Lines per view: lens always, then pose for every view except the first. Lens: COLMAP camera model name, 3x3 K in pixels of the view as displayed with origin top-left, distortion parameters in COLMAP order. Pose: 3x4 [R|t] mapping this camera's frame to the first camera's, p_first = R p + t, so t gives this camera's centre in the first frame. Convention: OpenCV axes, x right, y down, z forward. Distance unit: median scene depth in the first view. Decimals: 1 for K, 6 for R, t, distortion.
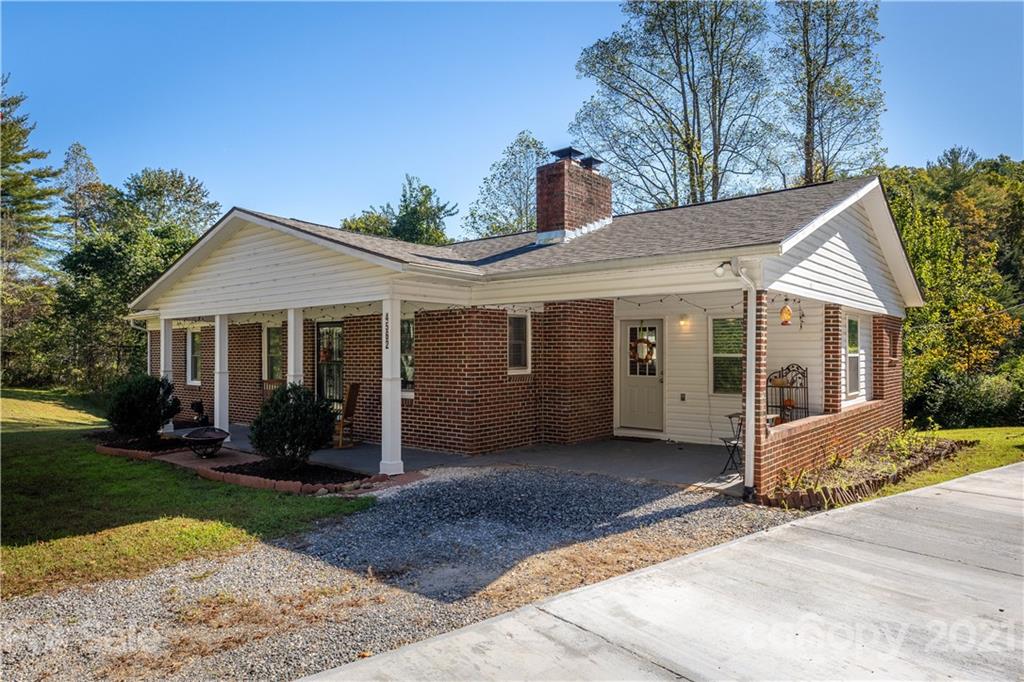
lens RADIAL K [[590.3, 0, 513.0], [0, 590.3, 343.0], [0, 0, 1]] dist [0.014601, -0.004002]
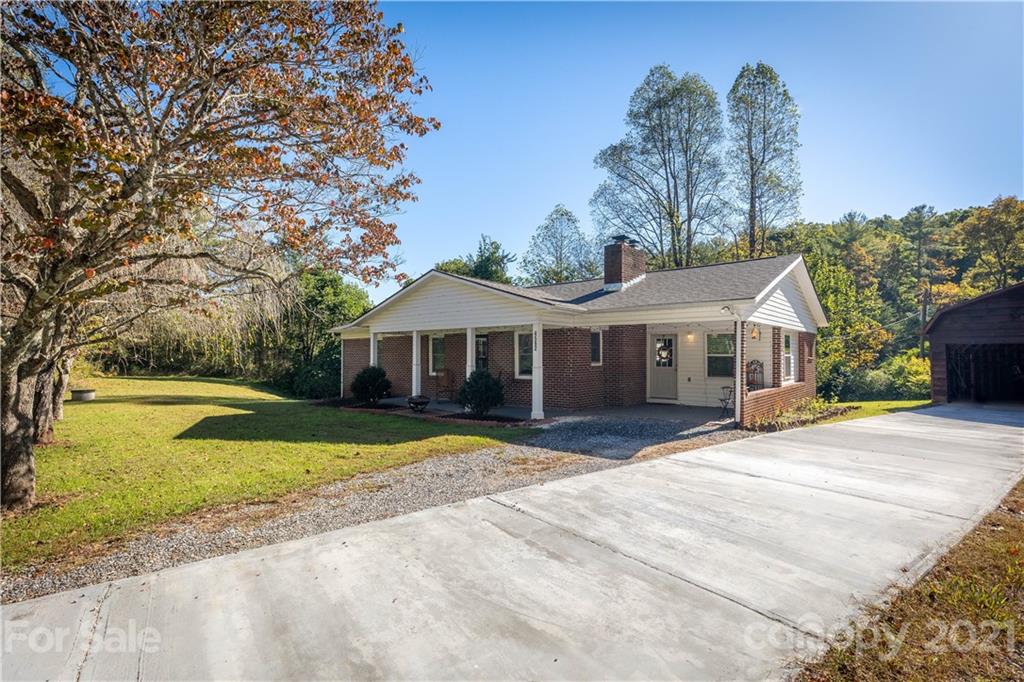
lens RADIAL K [[467.4, 0, 509.9], [0, 467.4, 341.4], [0, 0, 1]] dist [0.010589, -0.001160]
pose [[0.999987, 0.003400, 0.003690, -0.135902], [-0.003349, 0.999901, -0.013693, 0.000583], [-0.003736, 0.013681, 0.999899, -0.206485]]
